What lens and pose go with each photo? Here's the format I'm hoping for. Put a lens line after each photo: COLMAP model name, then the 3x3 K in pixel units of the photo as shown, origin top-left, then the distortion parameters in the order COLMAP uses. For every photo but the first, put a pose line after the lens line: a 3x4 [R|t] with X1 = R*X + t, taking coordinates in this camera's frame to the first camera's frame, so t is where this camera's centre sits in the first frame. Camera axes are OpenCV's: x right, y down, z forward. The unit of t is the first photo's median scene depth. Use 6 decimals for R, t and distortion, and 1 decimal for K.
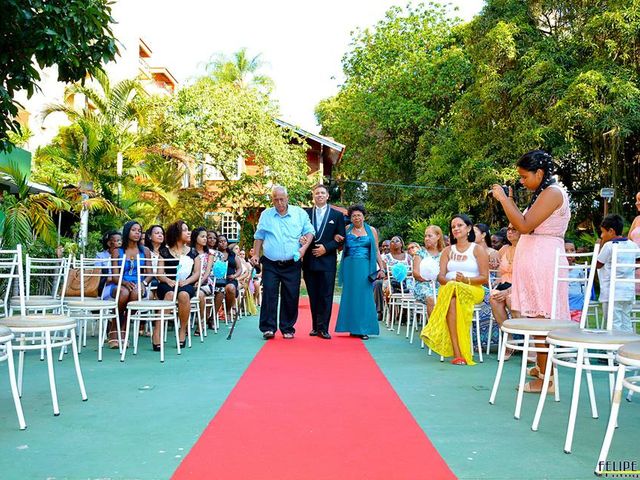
lens RADIAL K [[1637.3, 0, 320.0], [0, 1637.3, 240.0], [0, 0, 1]] dist [-0.007935, -0.483710]
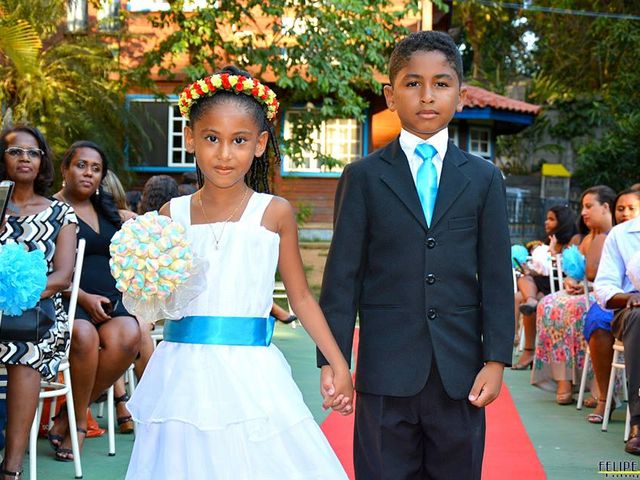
lens RADIAL K [[1637.3, 0, 320.0], [0, 1637.3, 240.0], [0, 0, 1]] dist [-0.007935, -0.483710]
pose [[0.998291, 0.015456, -0.056350, -0.001505], [-0.013367, 0.999216, 0.037260, 0.002681], [0.056882, -0.036443, 0.997716, 0.587098]]
